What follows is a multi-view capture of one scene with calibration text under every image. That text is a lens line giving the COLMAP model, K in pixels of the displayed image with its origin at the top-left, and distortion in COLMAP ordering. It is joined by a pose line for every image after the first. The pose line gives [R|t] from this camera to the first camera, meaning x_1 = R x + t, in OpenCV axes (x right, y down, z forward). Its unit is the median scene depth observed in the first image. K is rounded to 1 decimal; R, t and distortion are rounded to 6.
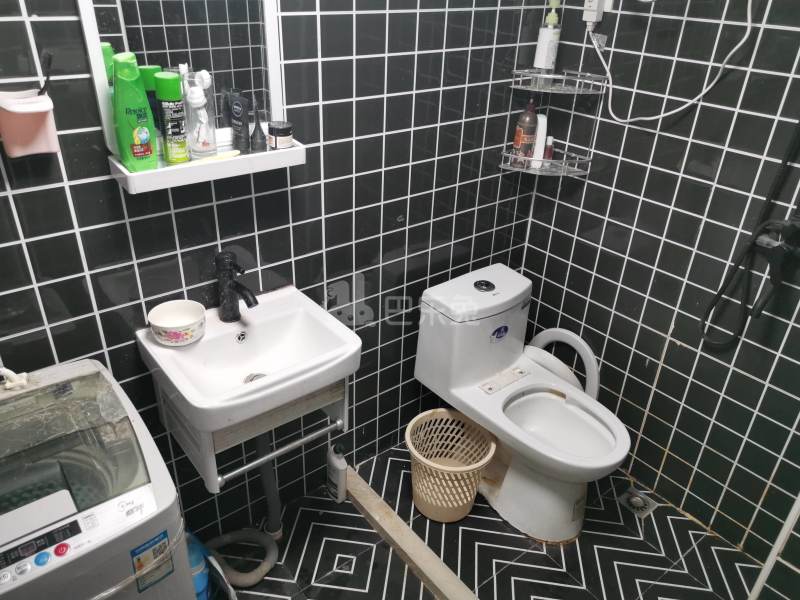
lens RADIAL K [[618.7, 0, 400.0], [0, 618.7, 300.0], [0, 0, 1]] dist [0.057755, -0.083829]
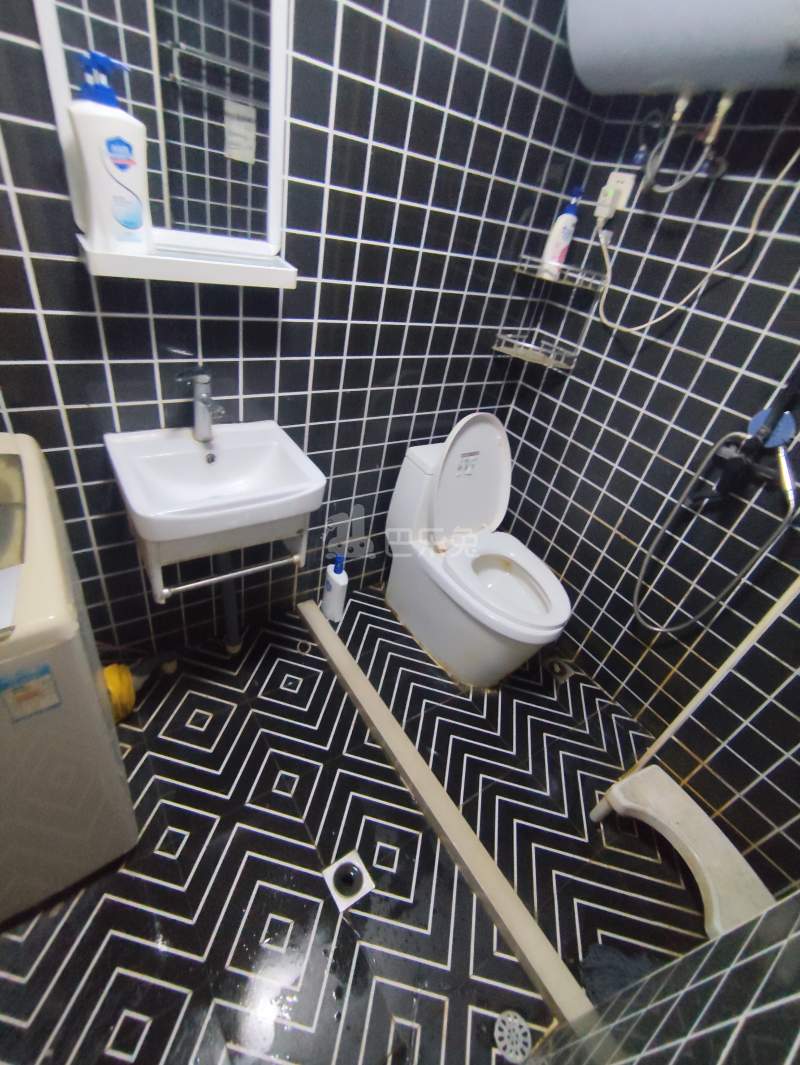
lens RADIAL K [[489.1, 0, 406.8], [0, 489.1, 533.2], [0, 0, 1]] dist [-0.024282, -0.000061]
pose [[0.986917, 0.157524, 0.034355, 0.042157], [-0.160275, 0.981680, 0.103035, 0.037019], [-0.017496, -0.107194, 0.994084, 0.160604]]
